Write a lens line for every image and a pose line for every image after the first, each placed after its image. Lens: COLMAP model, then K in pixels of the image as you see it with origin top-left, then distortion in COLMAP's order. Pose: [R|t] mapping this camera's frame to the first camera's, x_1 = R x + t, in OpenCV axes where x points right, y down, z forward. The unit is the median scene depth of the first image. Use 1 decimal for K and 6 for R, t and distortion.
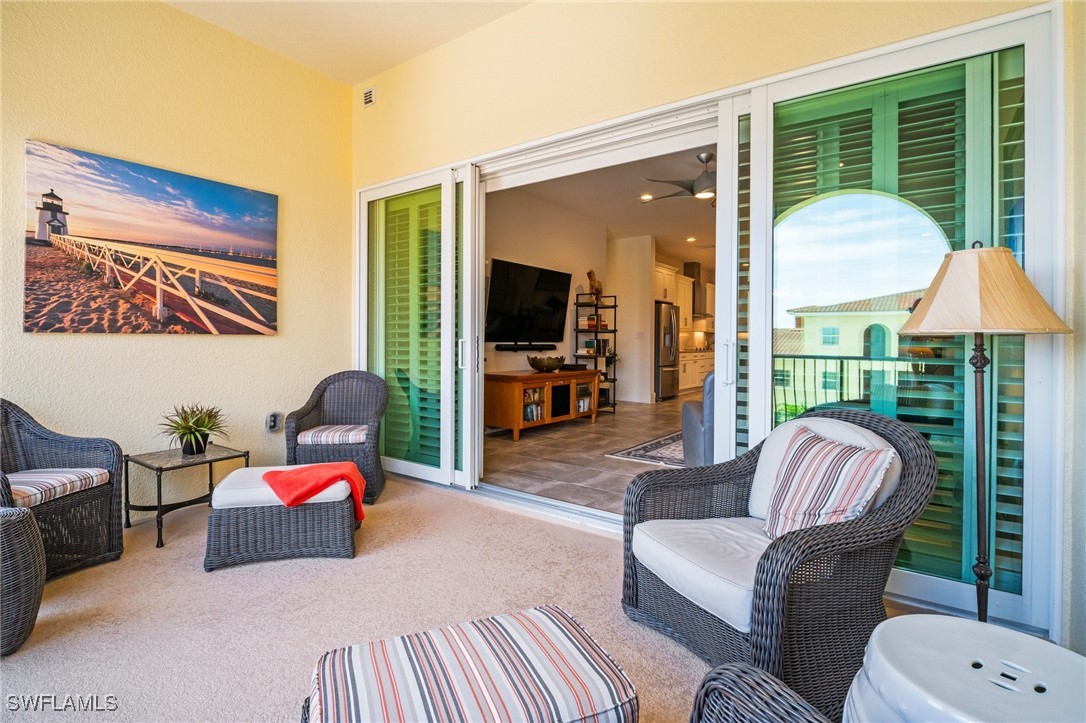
lens RADIAL K [[511.9, 0, 520.5], [0, 511.9, 338.6], [0, 0, 1]] dist [-0.004552, -0.002772]
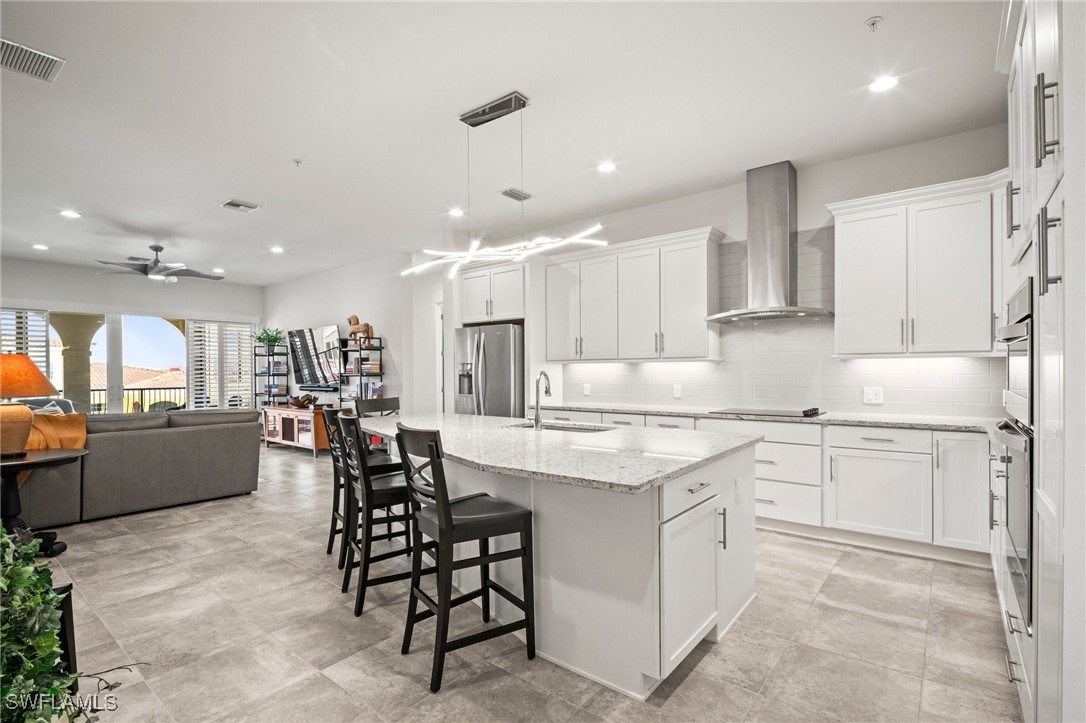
lens RADIAL K [[500.5, 0, 534.5], [0, 500.5, 371.2], [0, 0, 1]] dist [0.002271, -0.008329]
pose [[-0.021578, -0.006054, -0.999749, 2.315956], [0.012401, 0.999903, -0.006322, -0.022762], [0.999690, -0.012535, -0.021501, 2.827953]]
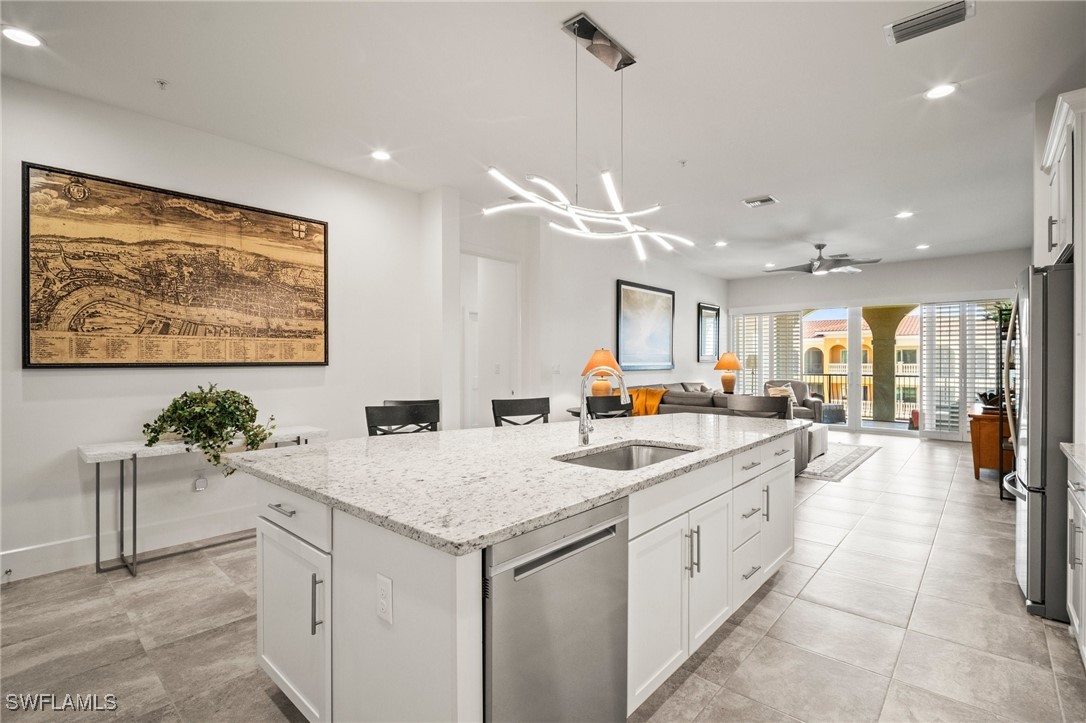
lens RADIAL K [[500.5, 0, 537.7], [0, 500.5, 358.1], [0, 0, 1]] dist [0.002271, -0.008329]
pose [[-0.997177, -0.007416, 0.074714, 1.474920], [-0.007998, 0.999940, -0.007499, -0.033036], [-0.074654, -0.008075, -0.997177, 3.466804]]
